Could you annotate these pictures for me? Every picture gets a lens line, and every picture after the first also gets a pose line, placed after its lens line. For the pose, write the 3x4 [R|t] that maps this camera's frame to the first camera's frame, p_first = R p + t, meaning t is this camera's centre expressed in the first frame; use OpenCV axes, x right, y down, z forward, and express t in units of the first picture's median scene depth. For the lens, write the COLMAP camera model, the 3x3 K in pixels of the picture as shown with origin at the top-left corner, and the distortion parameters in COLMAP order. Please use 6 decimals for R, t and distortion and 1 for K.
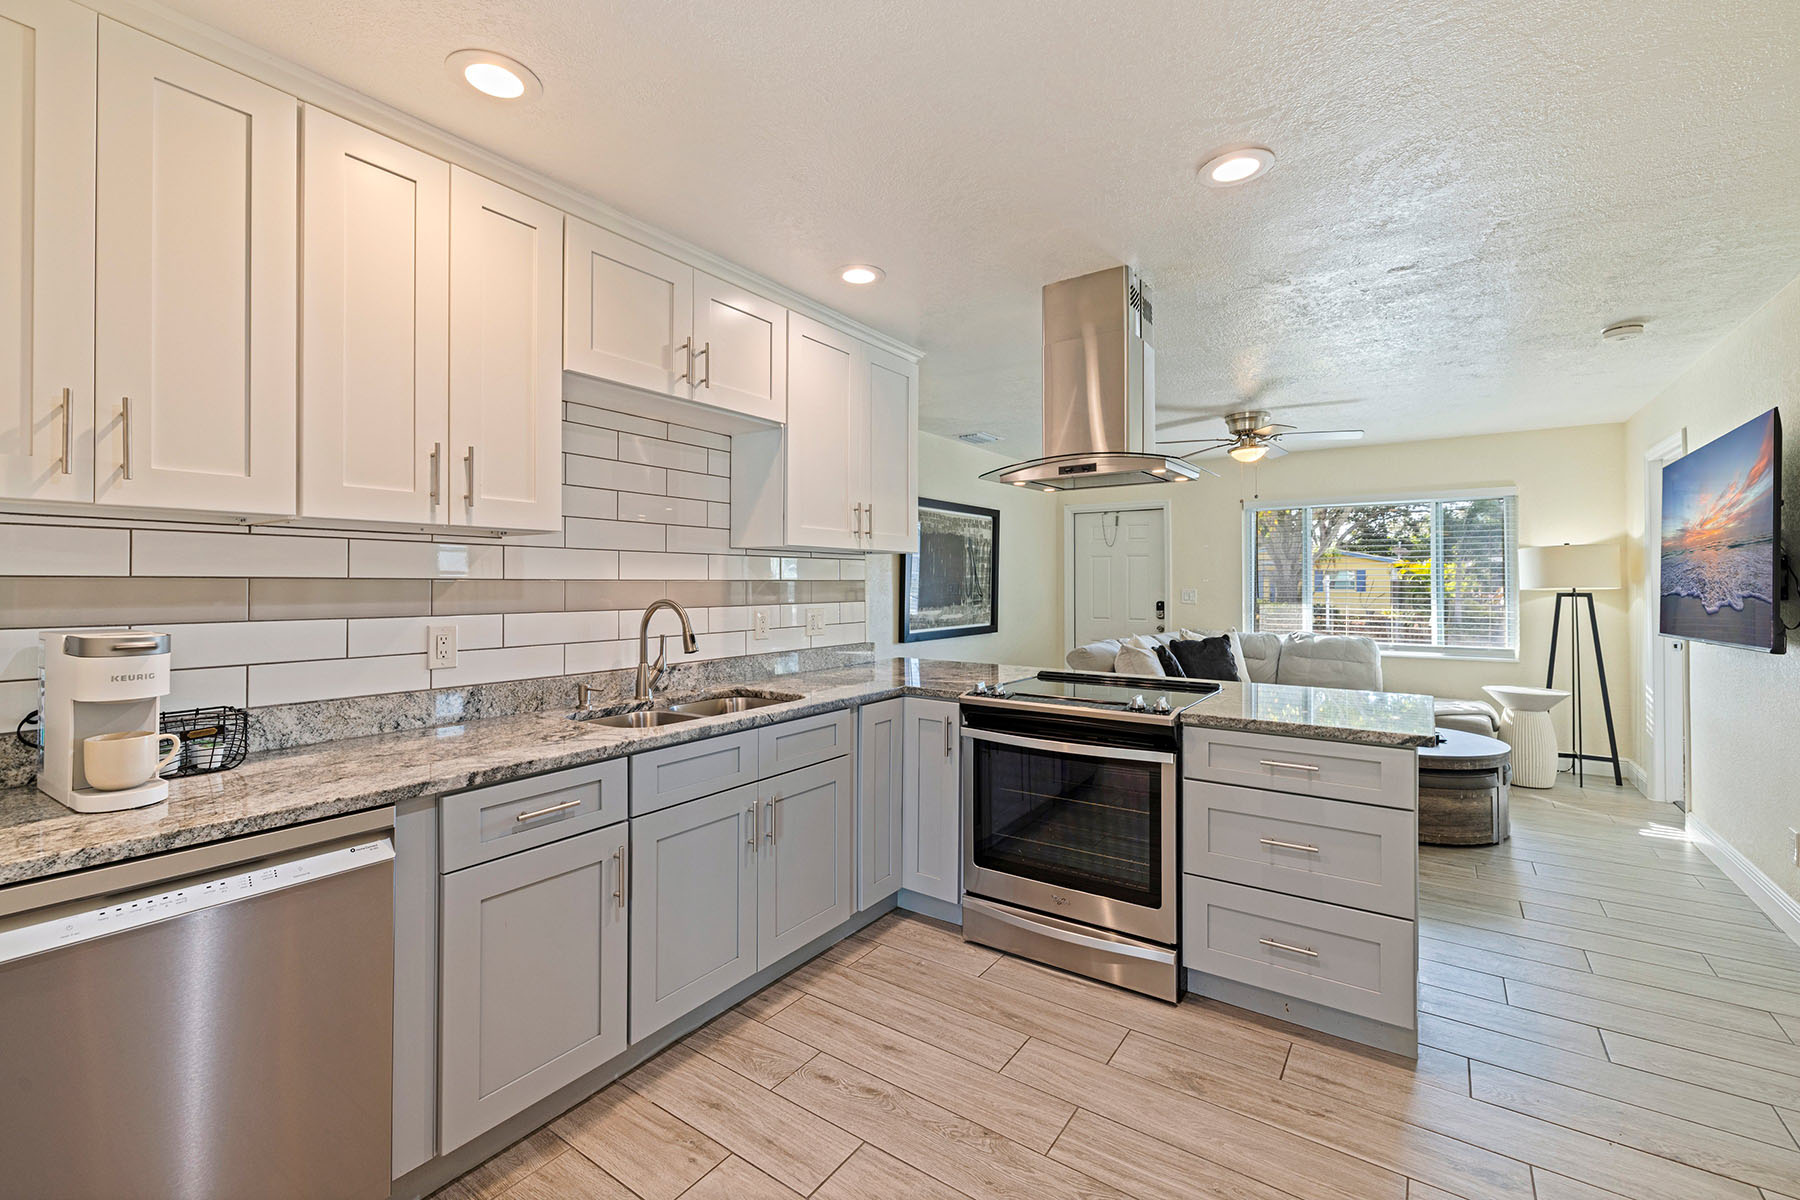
lens RADIAL K [[760.9, 0, 903.2], [0, 760.9, 575.7], [0, 0, 1]] dist [0.001310, 0.000131]
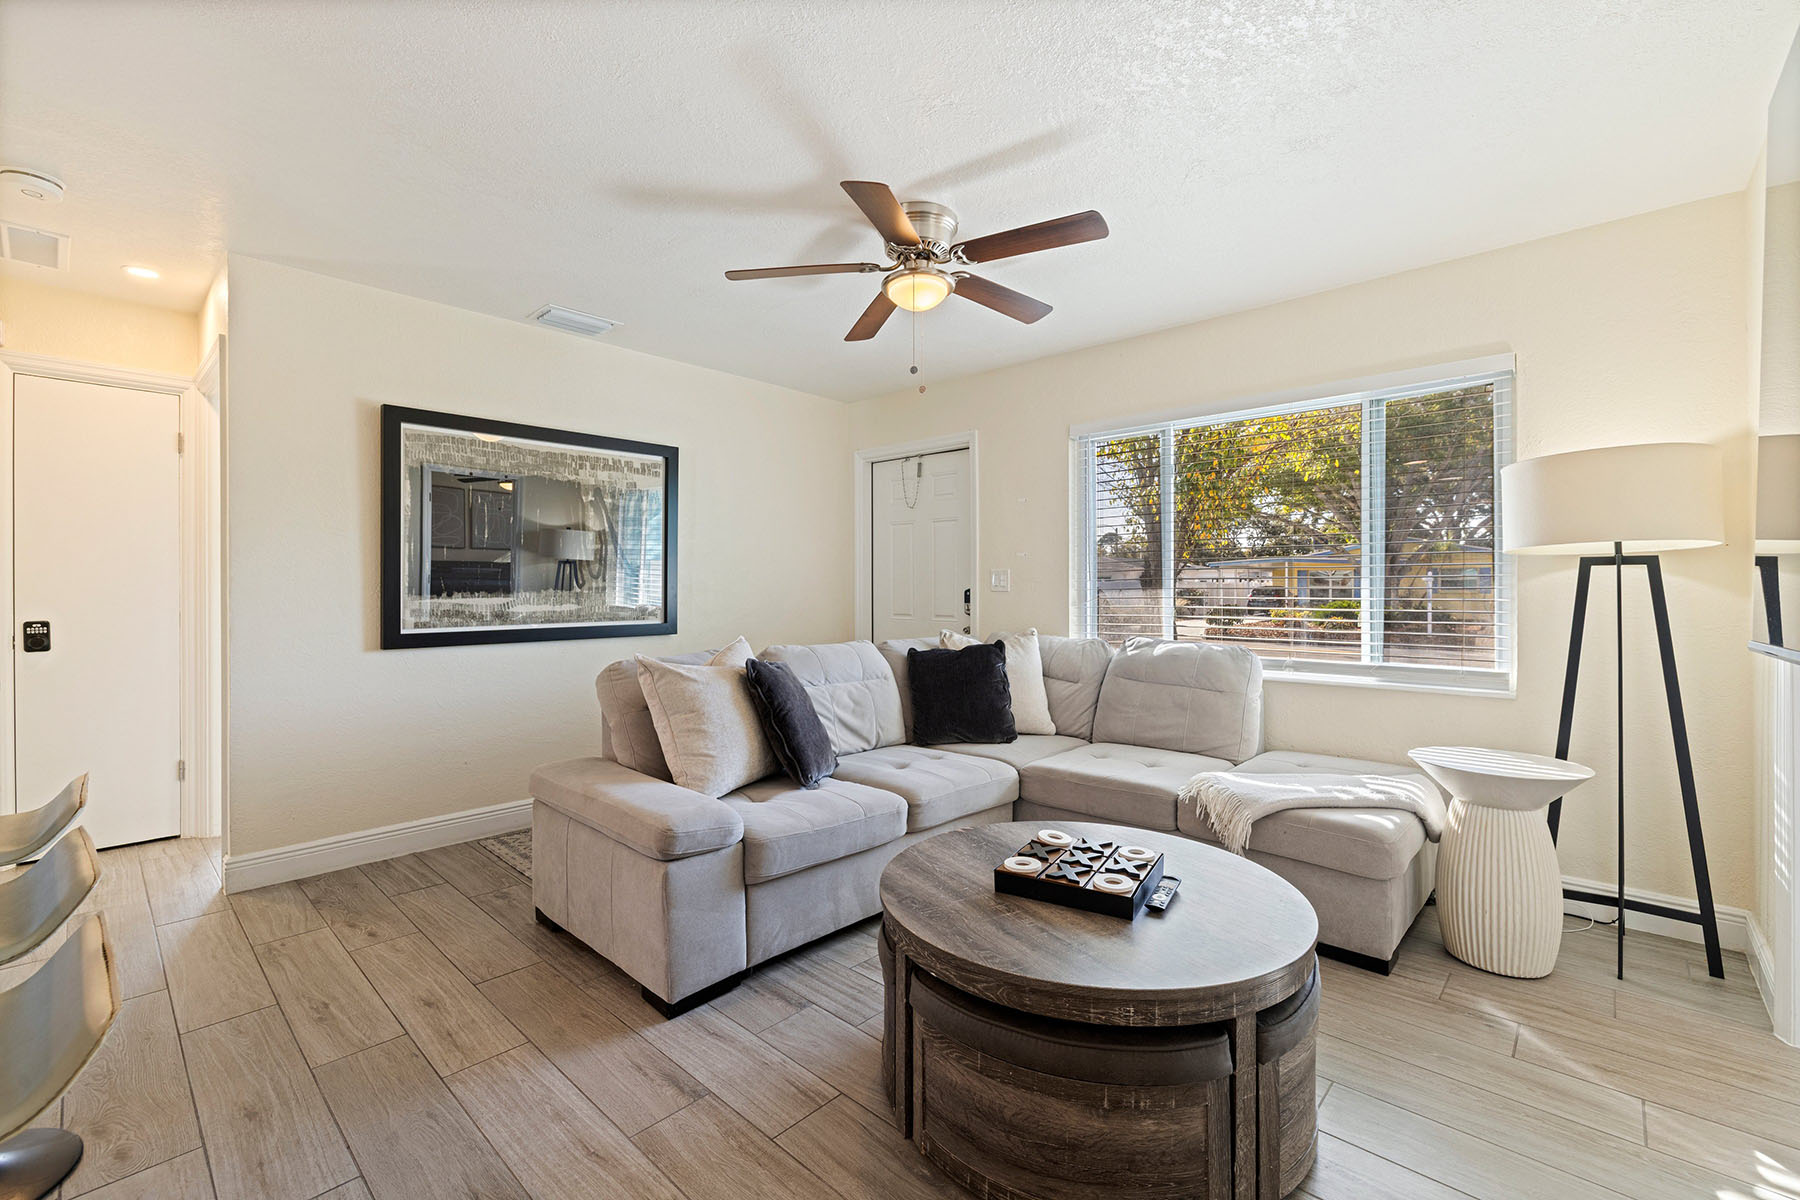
lens RADIAL K [[765.3, 0, 895.5], [0, 765.3, 587.5], [0, 0, 1]] dist [-0.000858, -0.000073]
pose [[0.990557, -0.002169, -0.137085, 0.834627], [0.003651, 0.999938, 0.010558, 0.058340], [0.137053, -0.010959, 0.990503, 0.778315]]
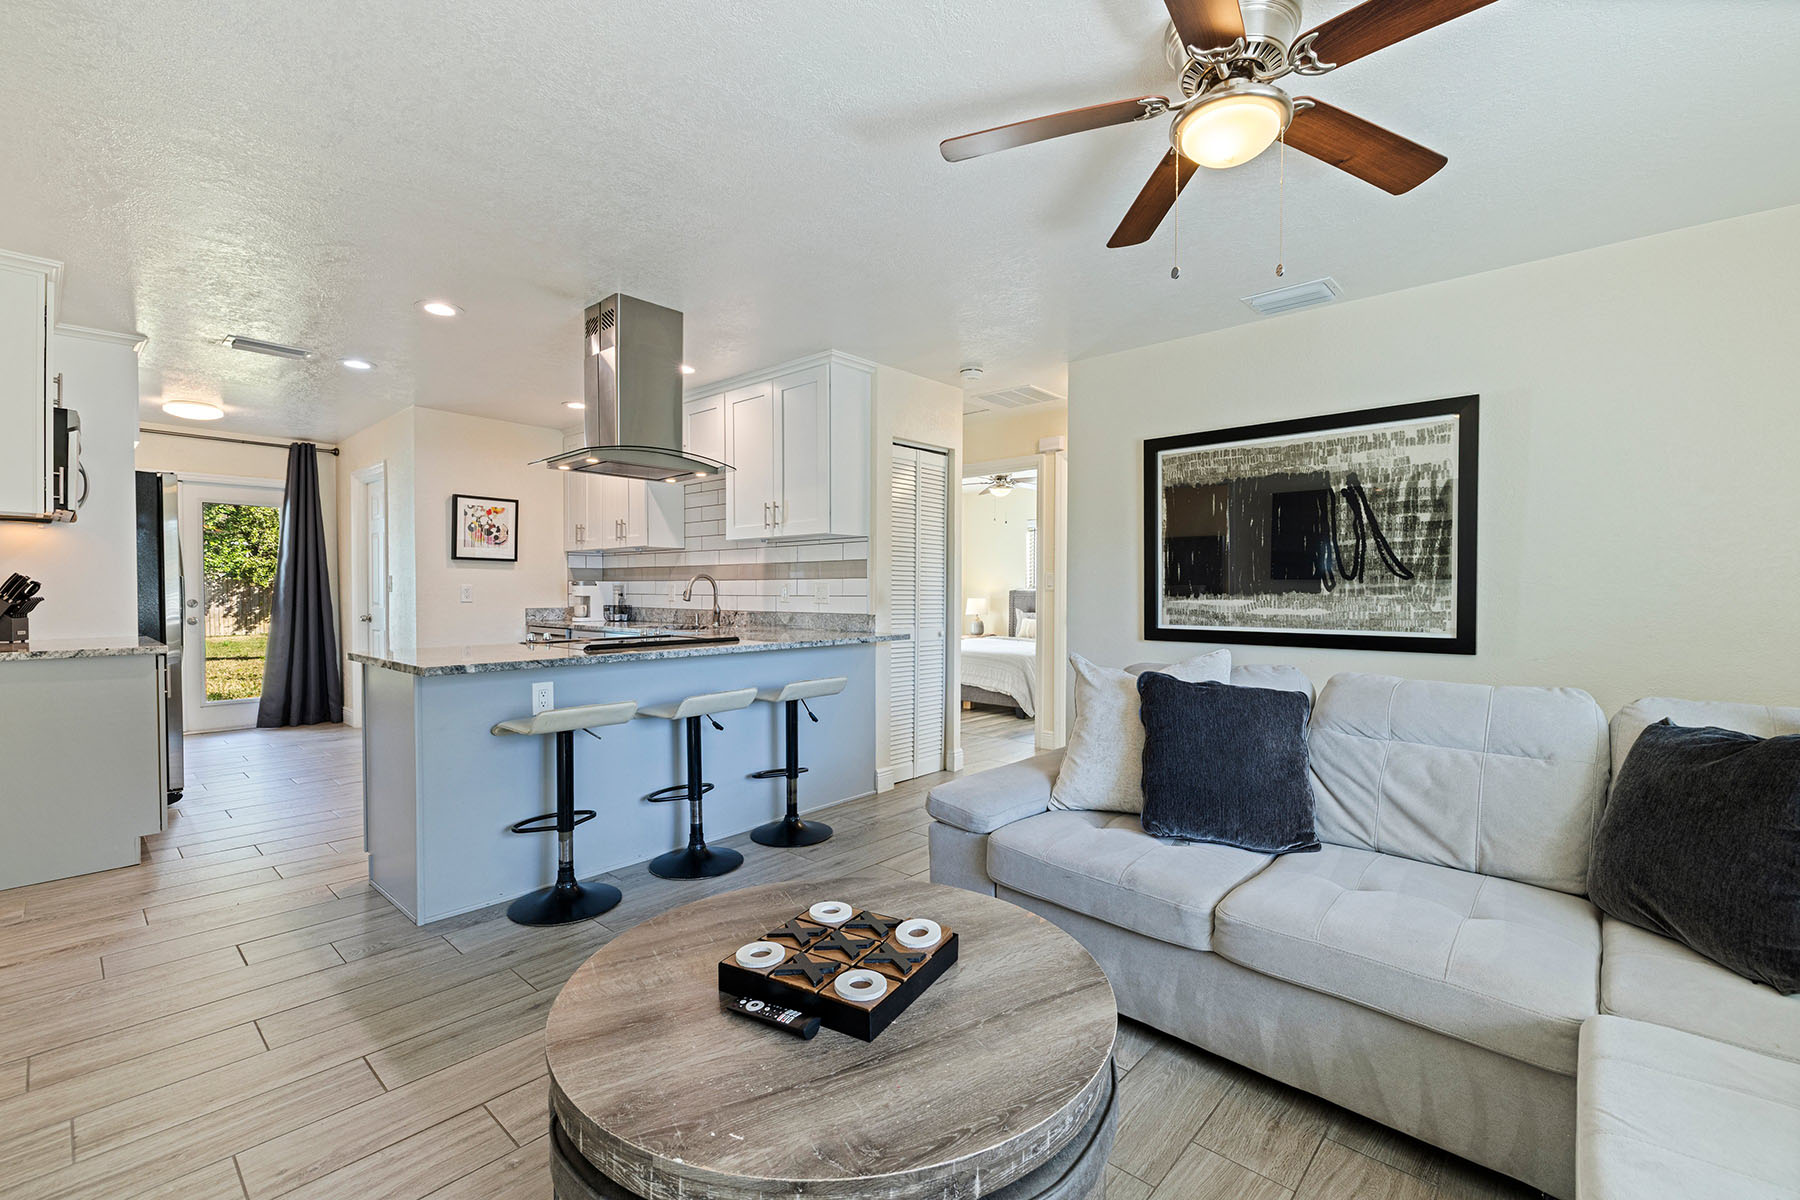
lens RADIAL K [[775.3, 0, 901.9], [0, 775.3, 602.6], [0, 0, 1]] dist [0.000293, 0.000031]
pose [[-0.124542, 0.015059, -0.992100, 1.340206], [0.007969, 0.999868, 0.014176, 0.067006], [0.992182, -0.006141, -0.124646, 1.472167]]
